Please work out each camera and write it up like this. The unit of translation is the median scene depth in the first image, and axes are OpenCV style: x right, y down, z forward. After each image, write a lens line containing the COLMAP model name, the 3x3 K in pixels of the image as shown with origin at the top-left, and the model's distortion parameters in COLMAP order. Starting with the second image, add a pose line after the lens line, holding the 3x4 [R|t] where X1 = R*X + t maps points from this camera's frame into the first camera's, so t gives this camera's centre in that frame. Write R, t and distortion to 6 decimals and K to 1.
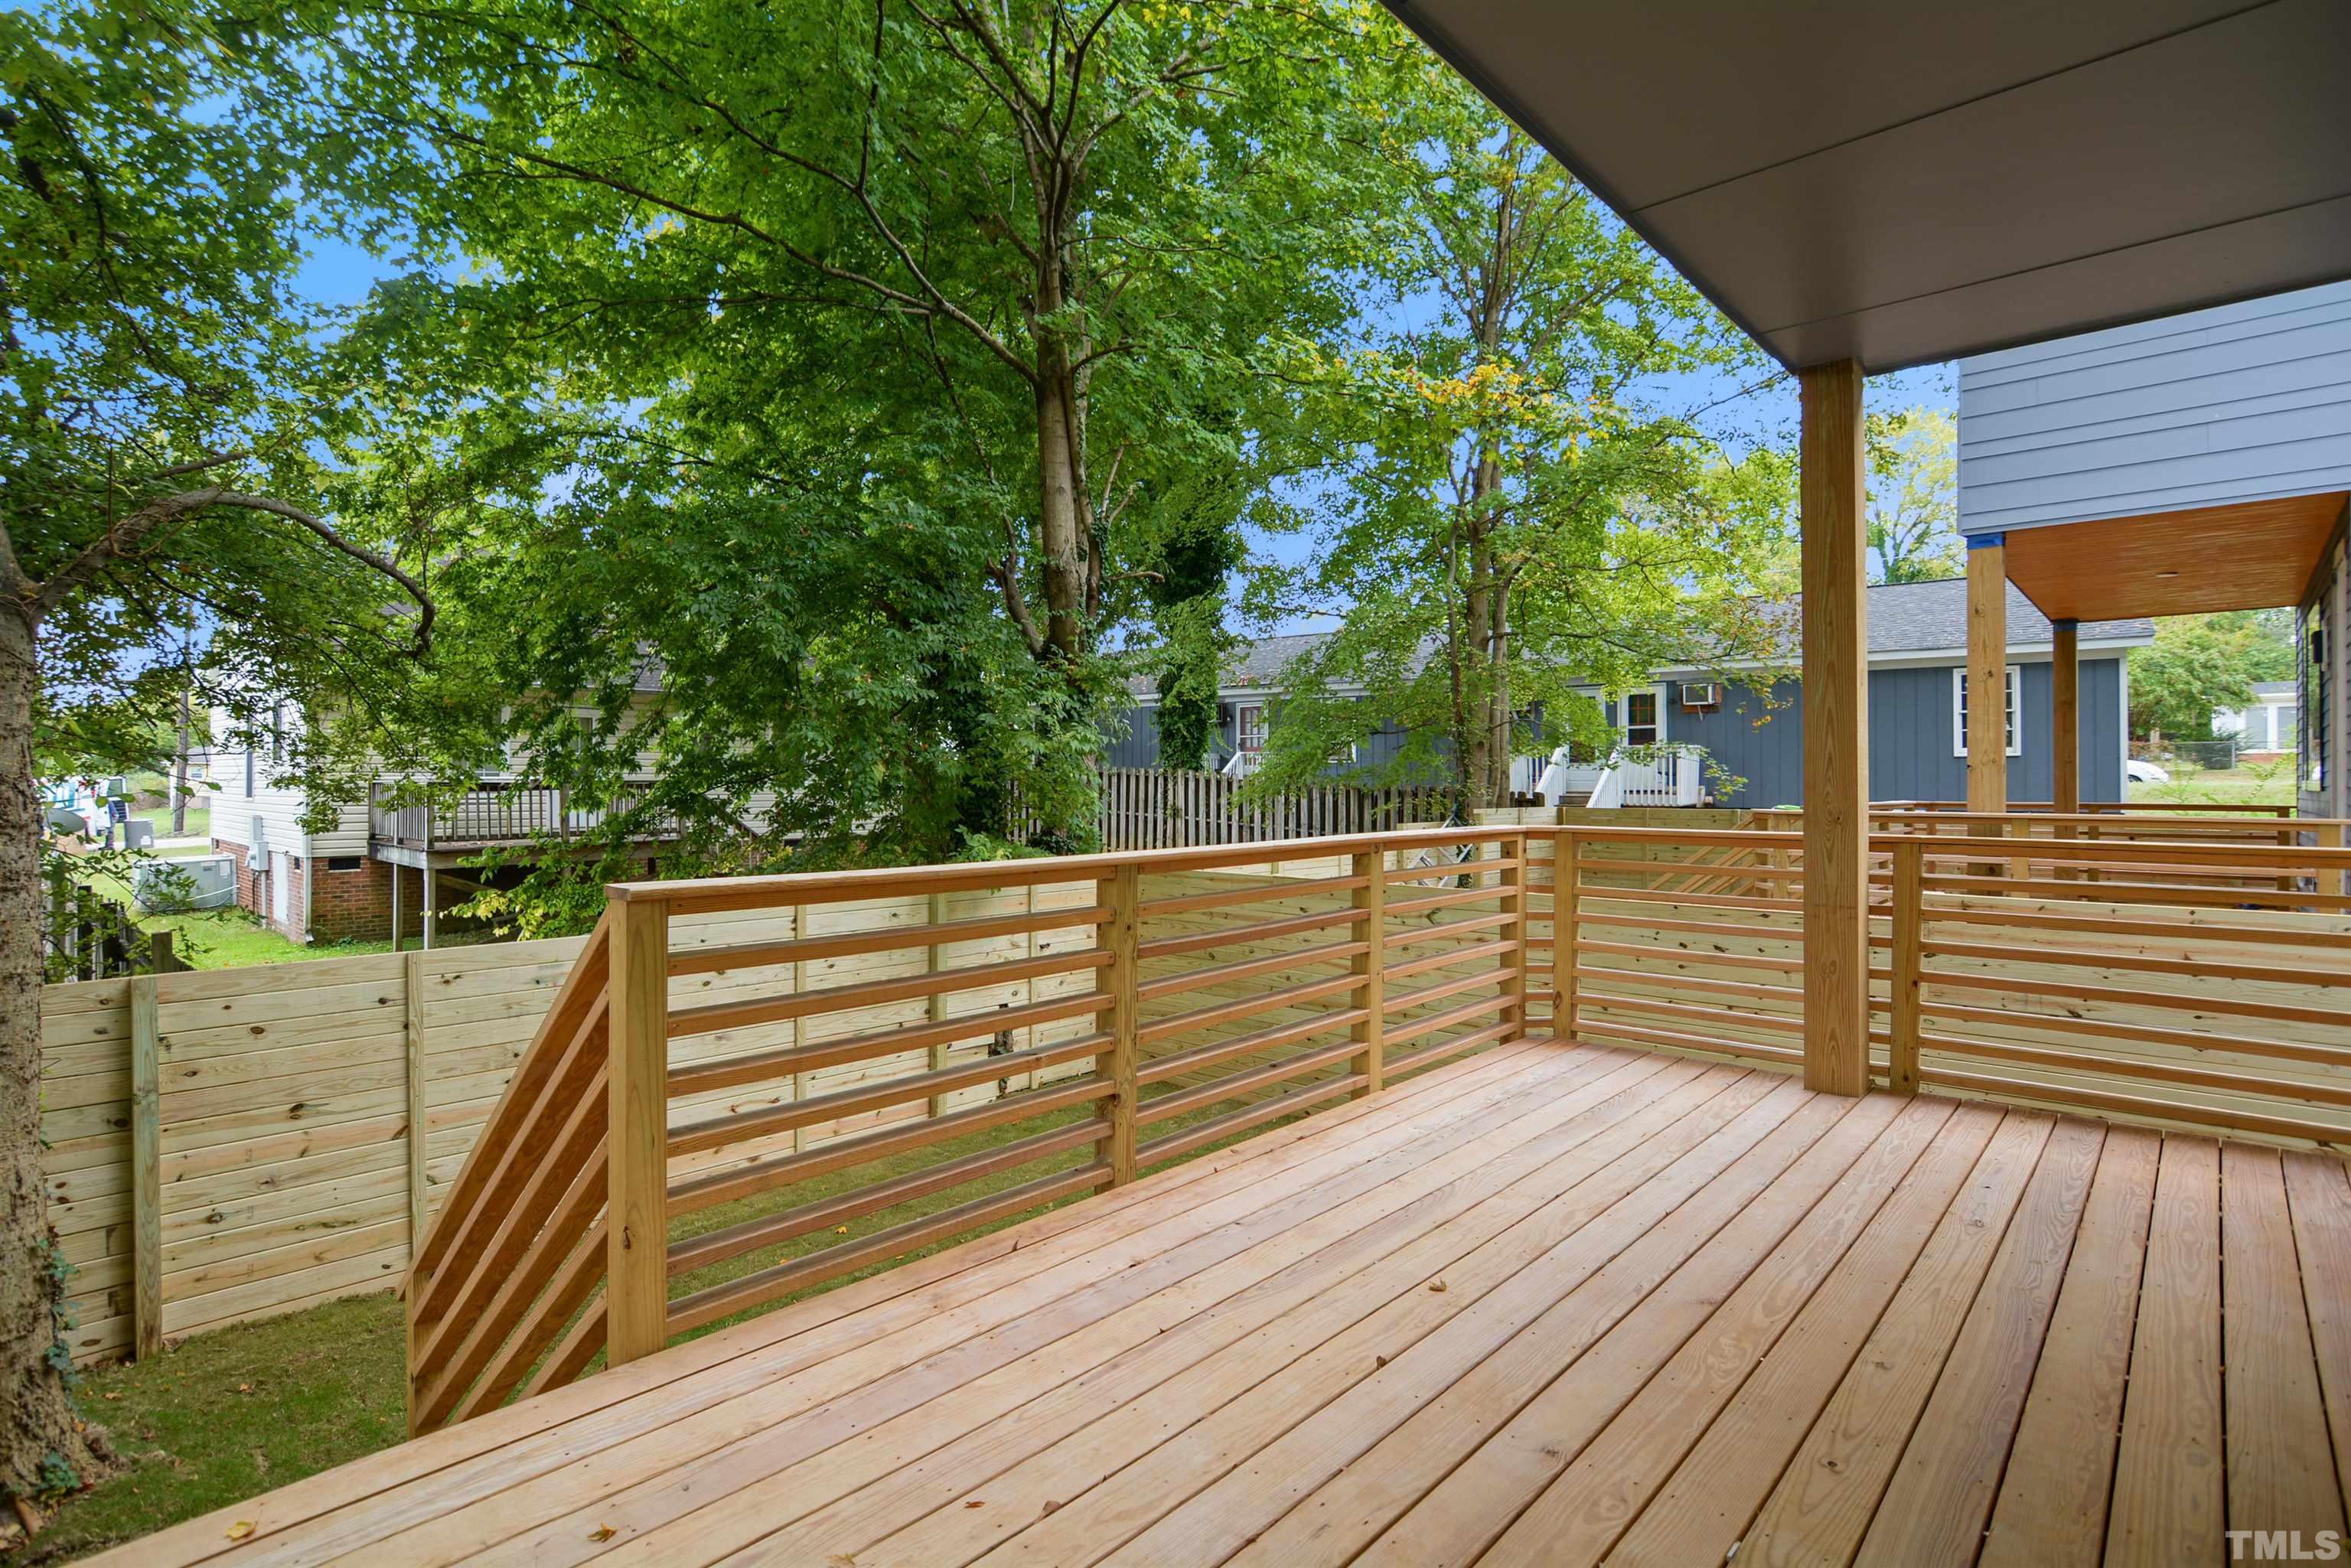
lens RADIAL K [[1170.2, 0, 1156.5], [0, 1170.2, 795.0], [0, 0, 1]] dist [-0.033918, 0.013303]
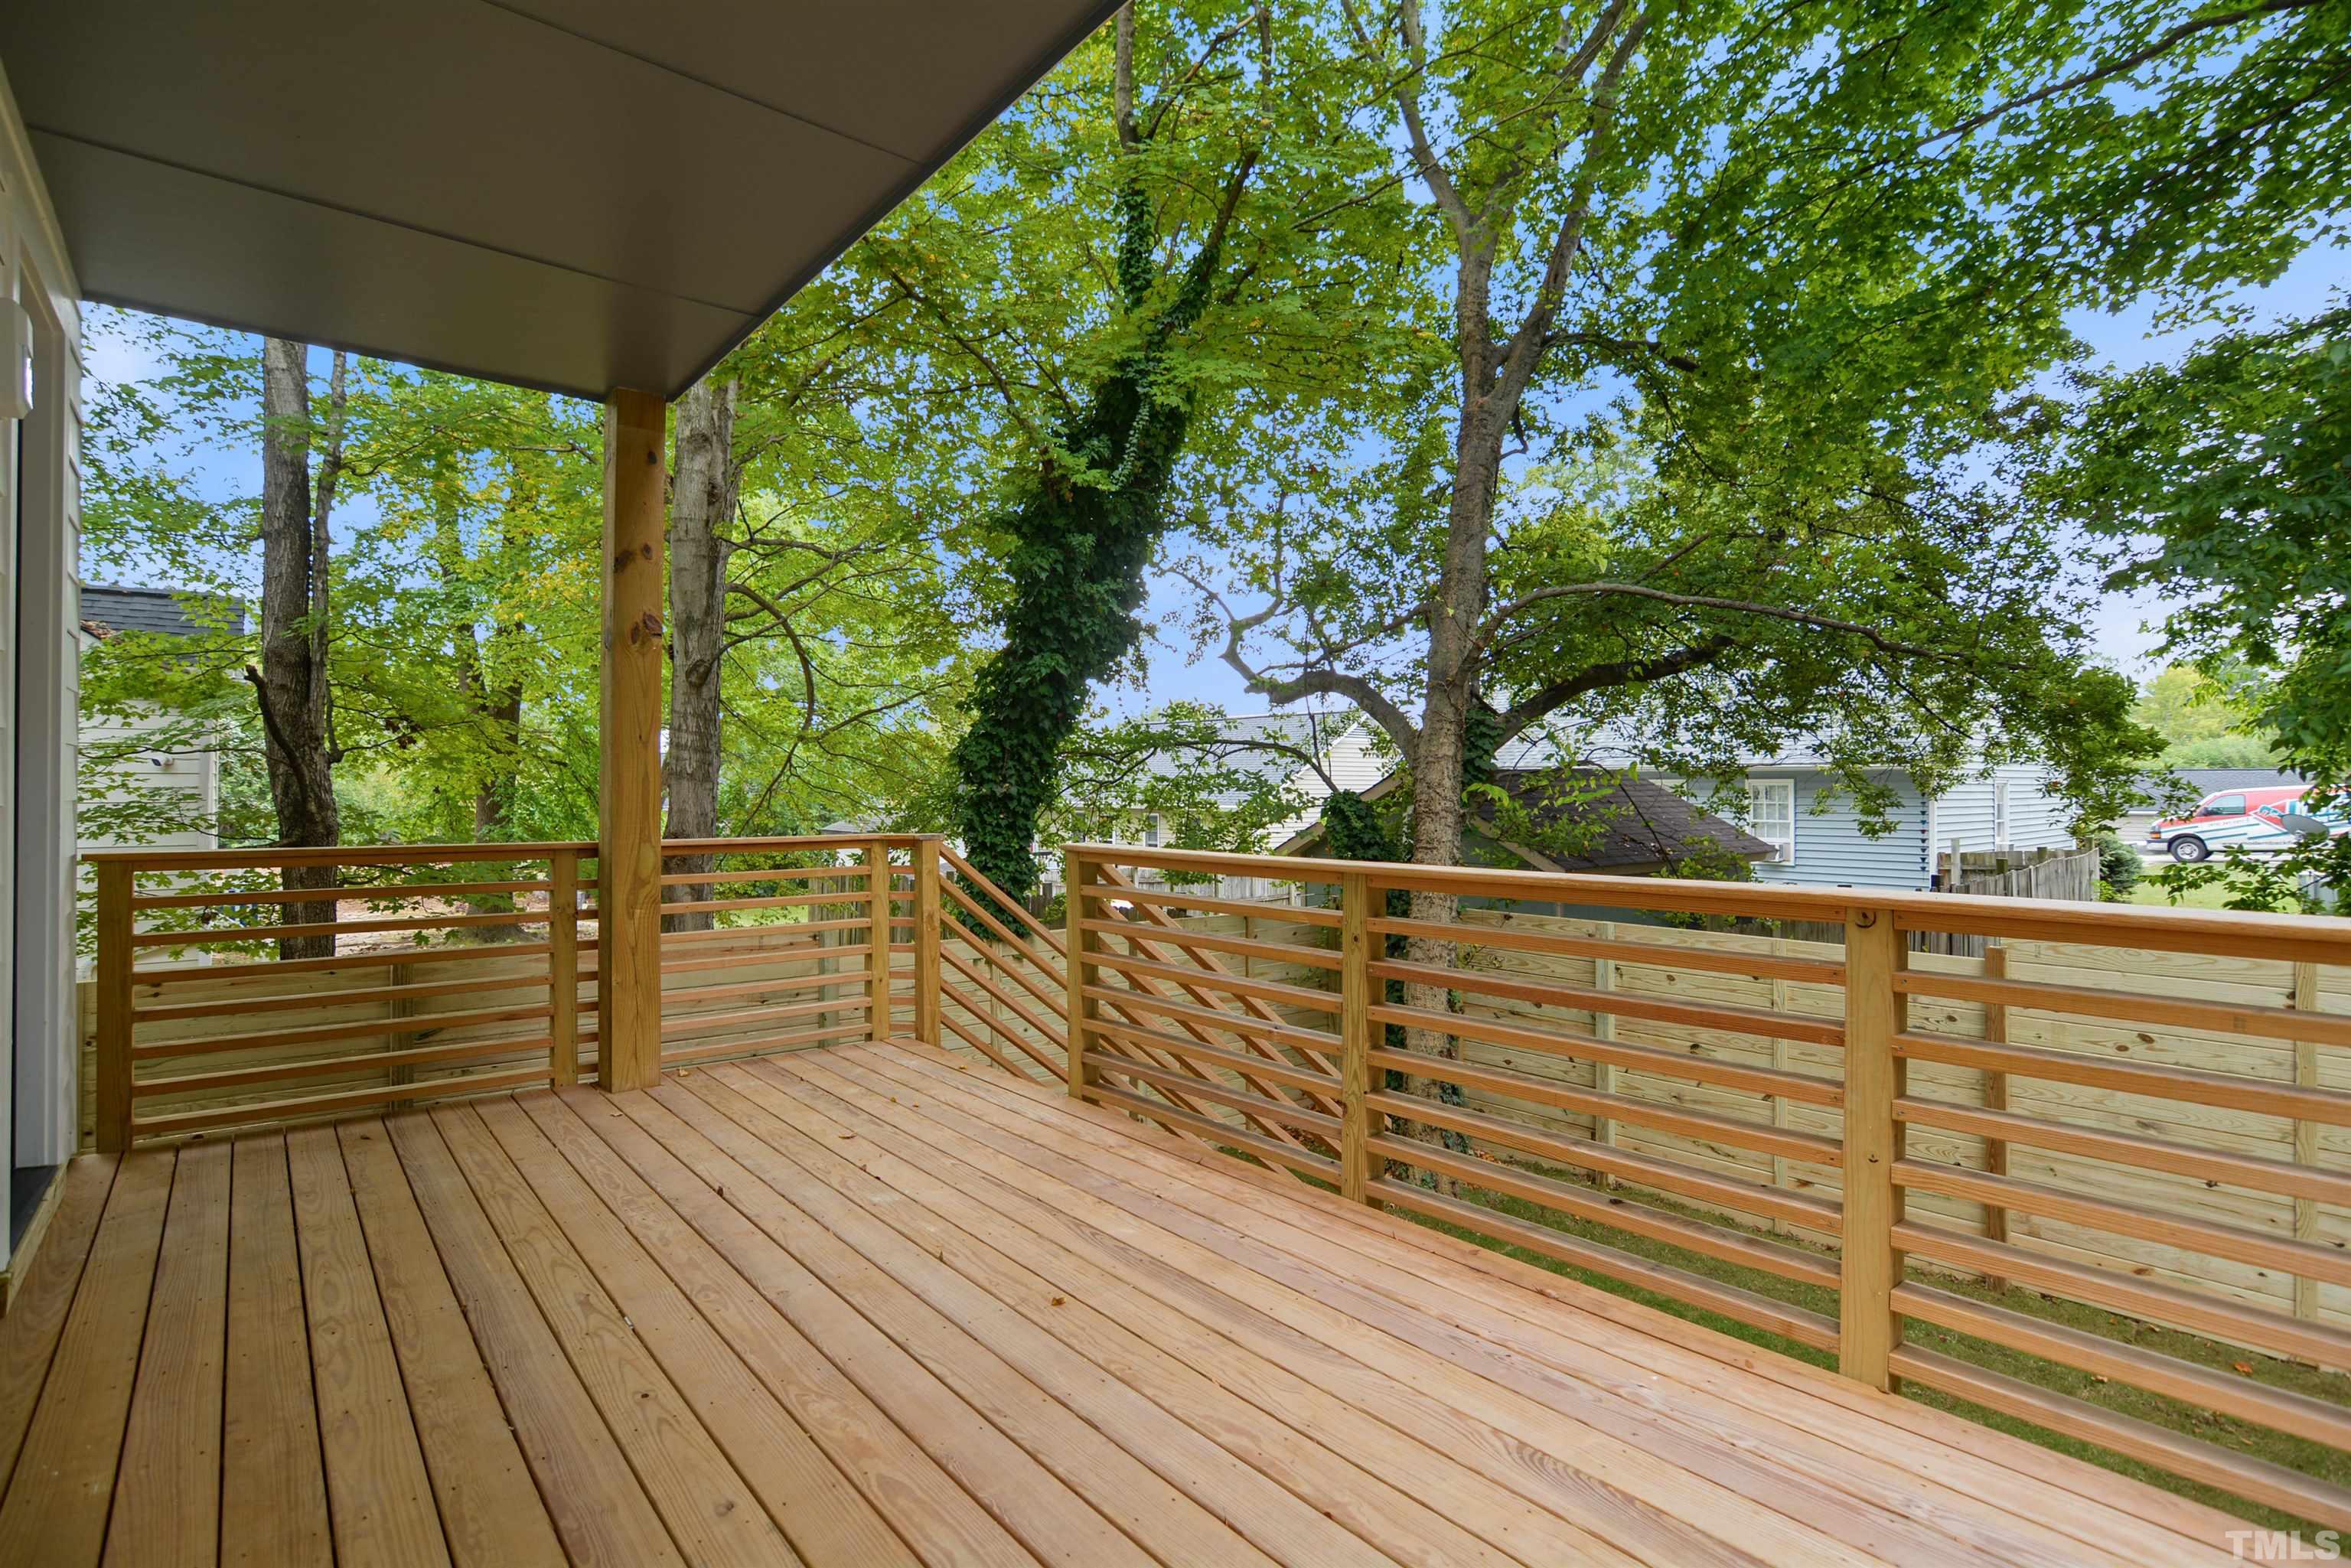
lens RADIAL K [[1170.2, 0, 1156.5], [0, 1170.2, 795.0], [0, 0, 1]] dist [-0.033918, 0.013303]
pose [[-0.156132, 0.007038, -0.987711, 1.157530], [-0.012620, 0.999879, 0.009119, -0.014119], [0.987656, 0.013889, -0.156024, 1.188533]]
